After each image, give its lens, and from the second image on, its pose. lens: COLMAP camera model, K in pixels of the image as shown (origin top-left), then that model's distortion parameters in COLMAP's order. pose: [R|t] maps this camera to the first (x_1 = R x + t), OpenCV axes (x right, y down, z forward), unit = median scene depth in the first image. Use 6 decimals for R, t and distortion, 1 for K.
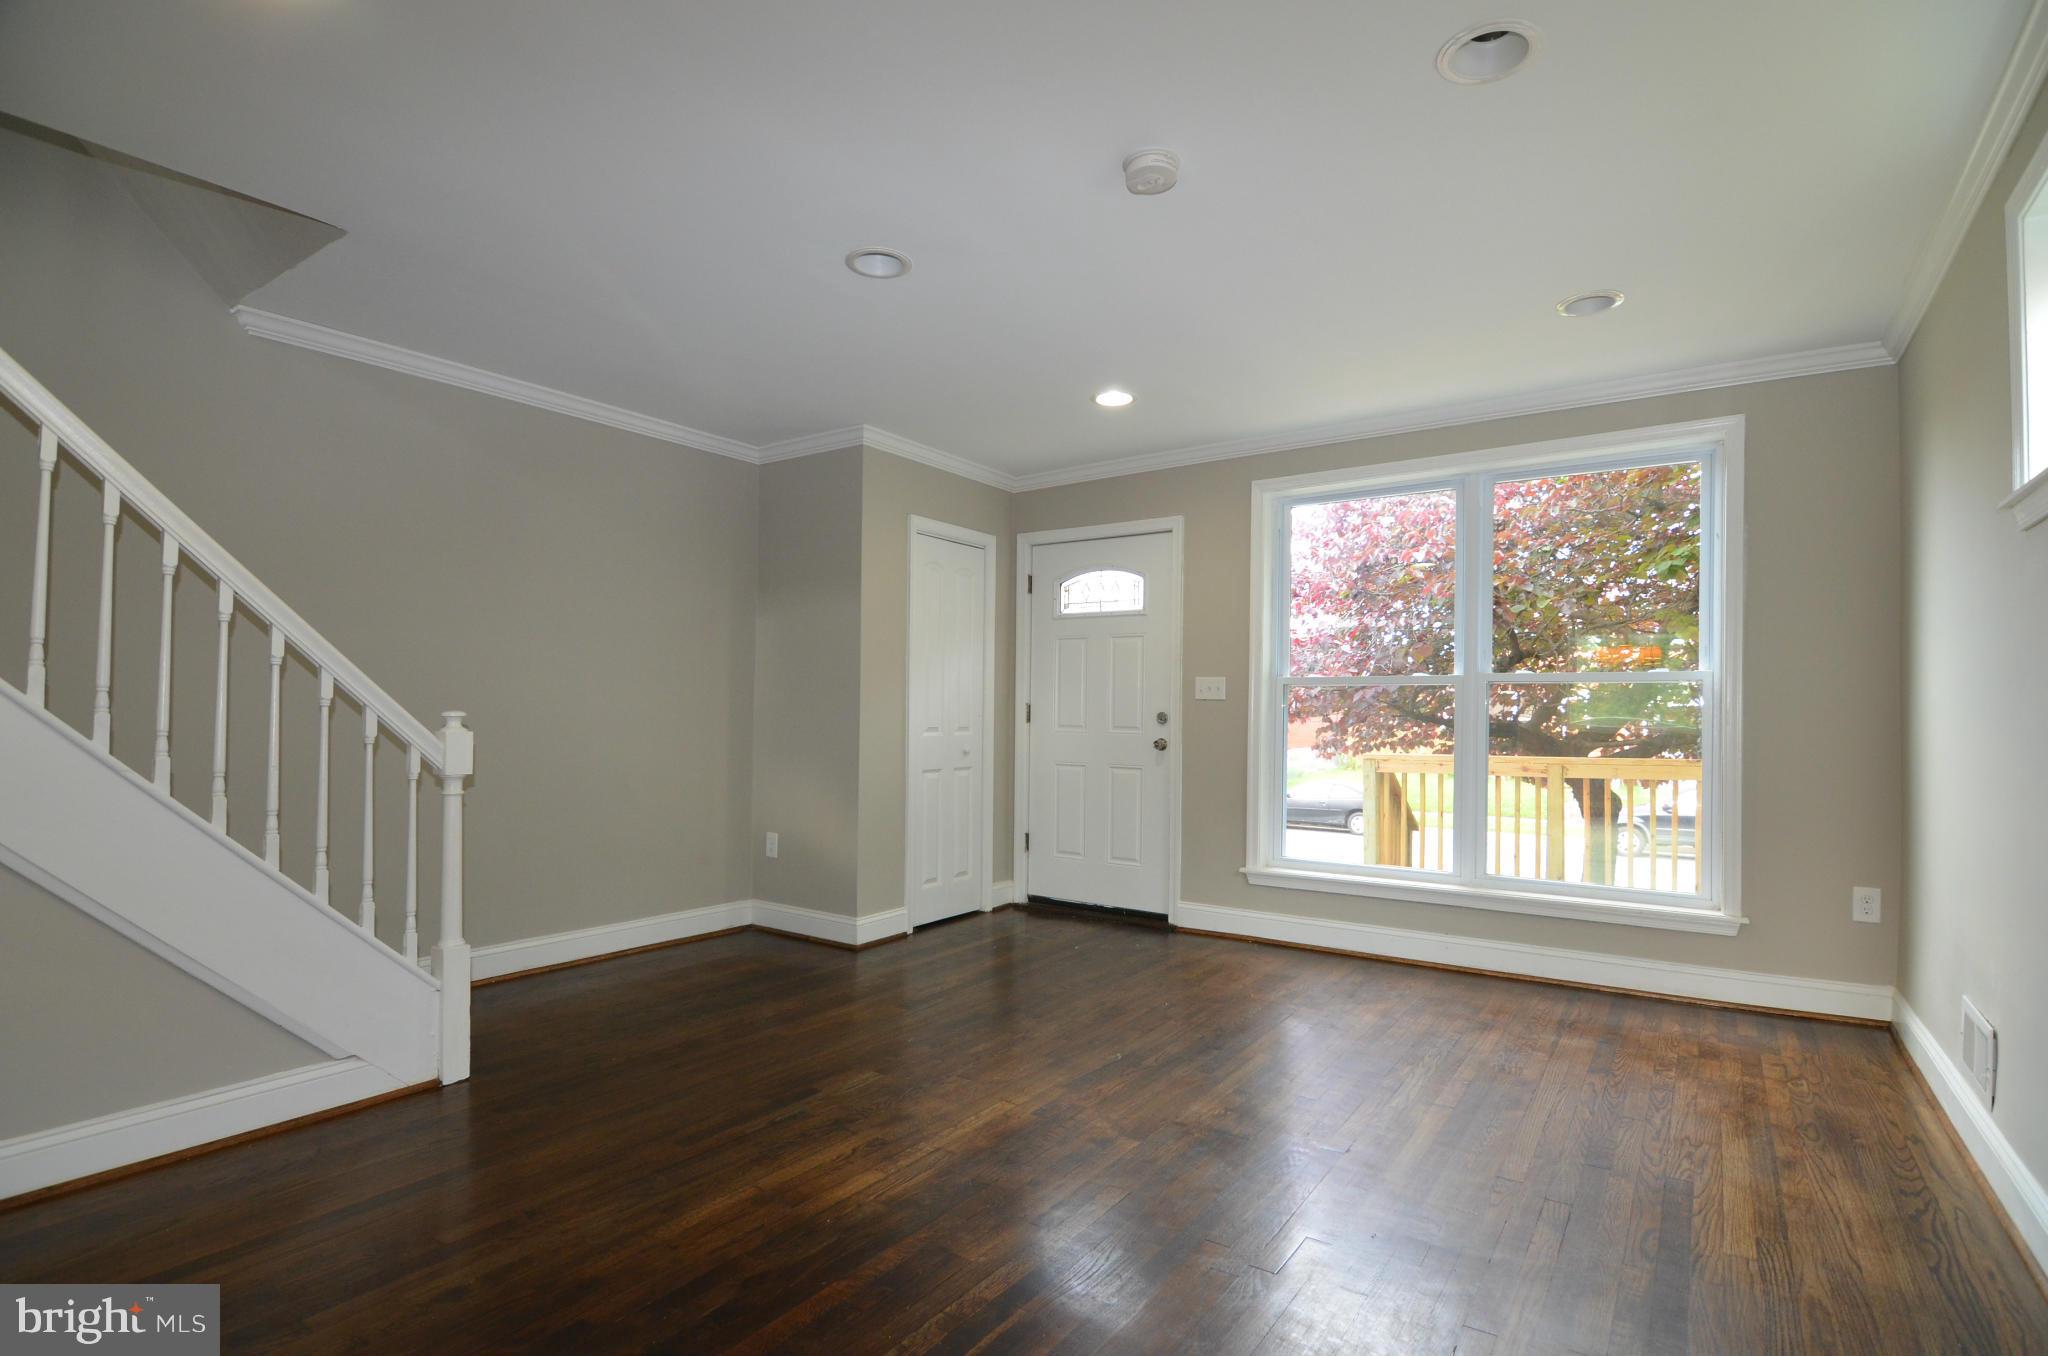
lens RADIAL K [[988.0, 0, 1025.5], [0, 988.0, 700.2], [0, 0, 1]] dist [-0.009245, -0.008441]
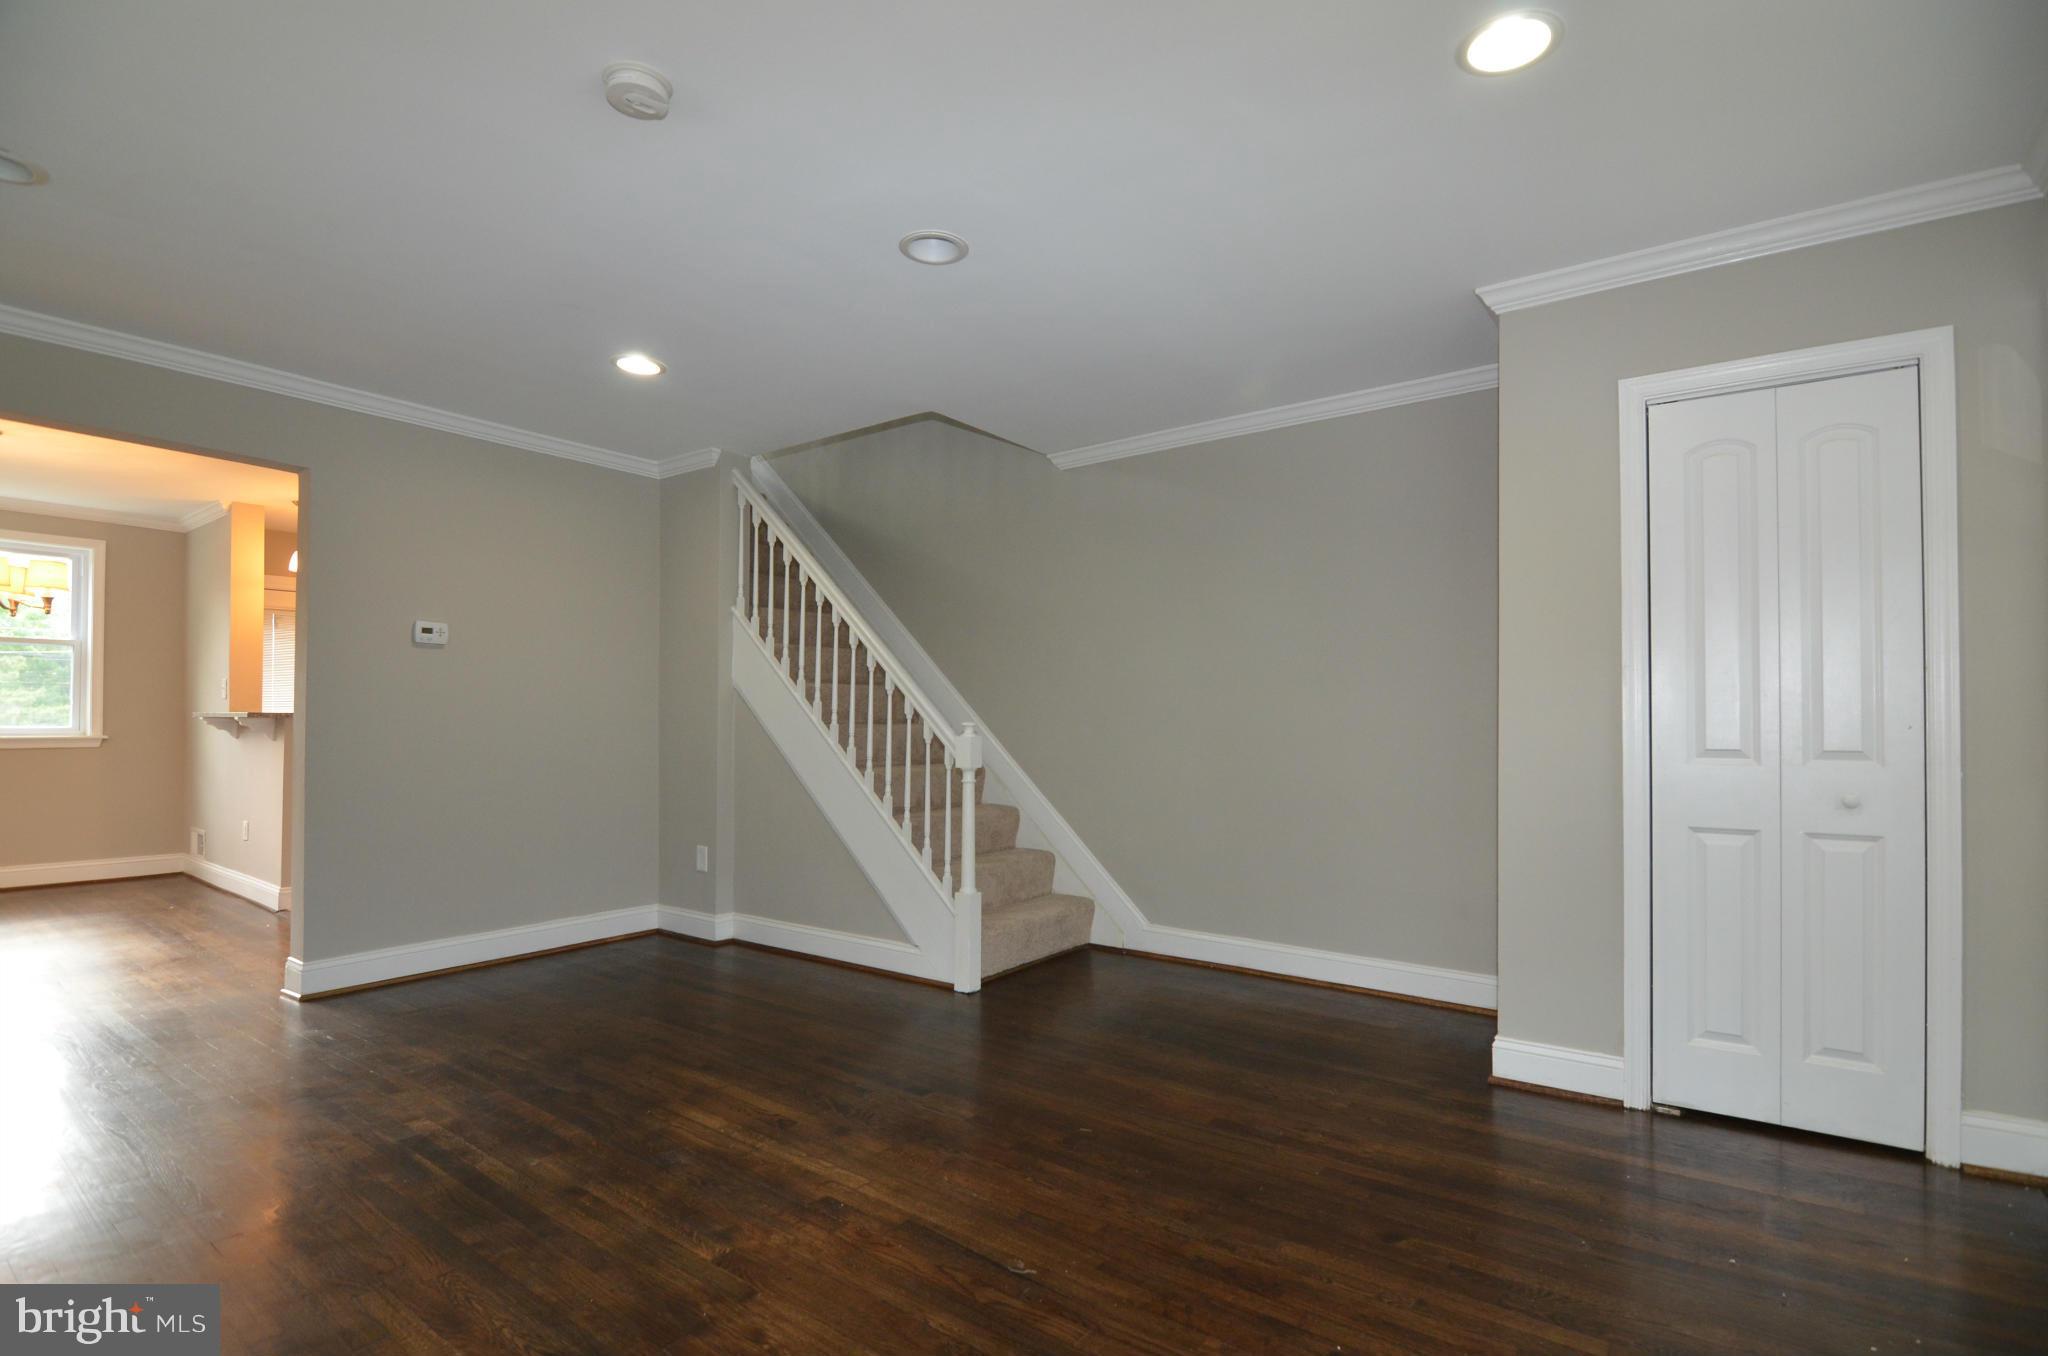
lens RADIAL K [[988.0, 0, 1015.9], [0, 988.0, 697.4], [0, 0, 1]] dist [-0.009245, -0.008441]
pose [[-0.040388, -0.029948, -0.998735, 0.477034], [0.009545, 0.999494, -0.030357, 0.012076], [0.999138, -0.010759, -0.040082, 0.673523]]
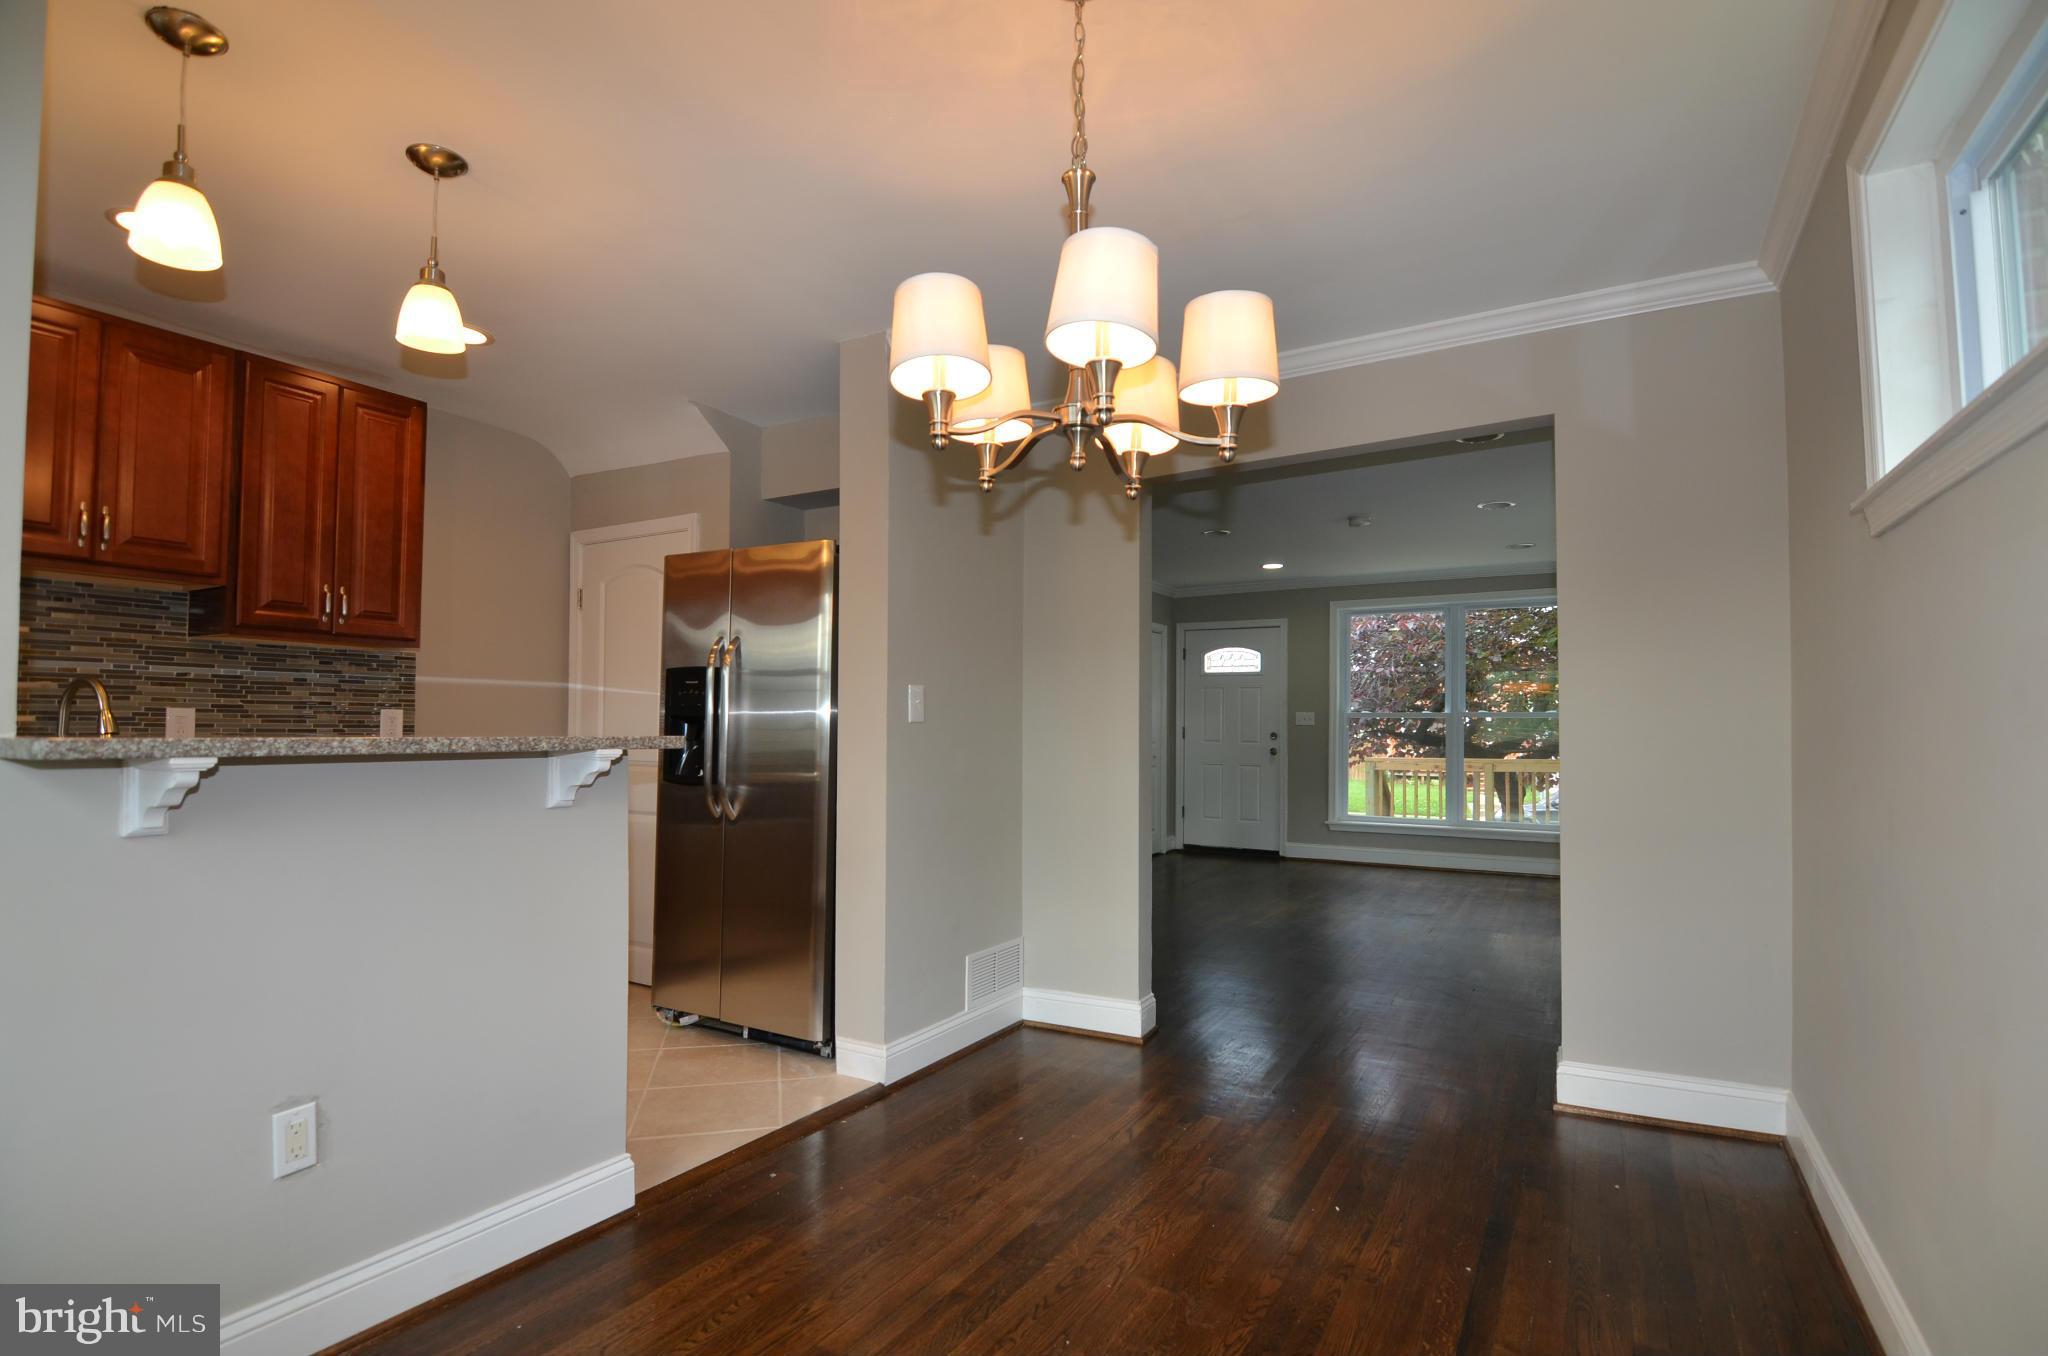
lens RADIAL K [[988.0, 0, 1025.1], [0, 988.0, 697.3], [0, 0, 1]] dist [-0.009245, -0.008441]
pose [[0.996185, 0.001806, 0.087250, -0.462615], [-0.000387, 0.999868, -0.016270, -0.021801], [-0.087268, 0.016174, 0.996054, -0.698717]]
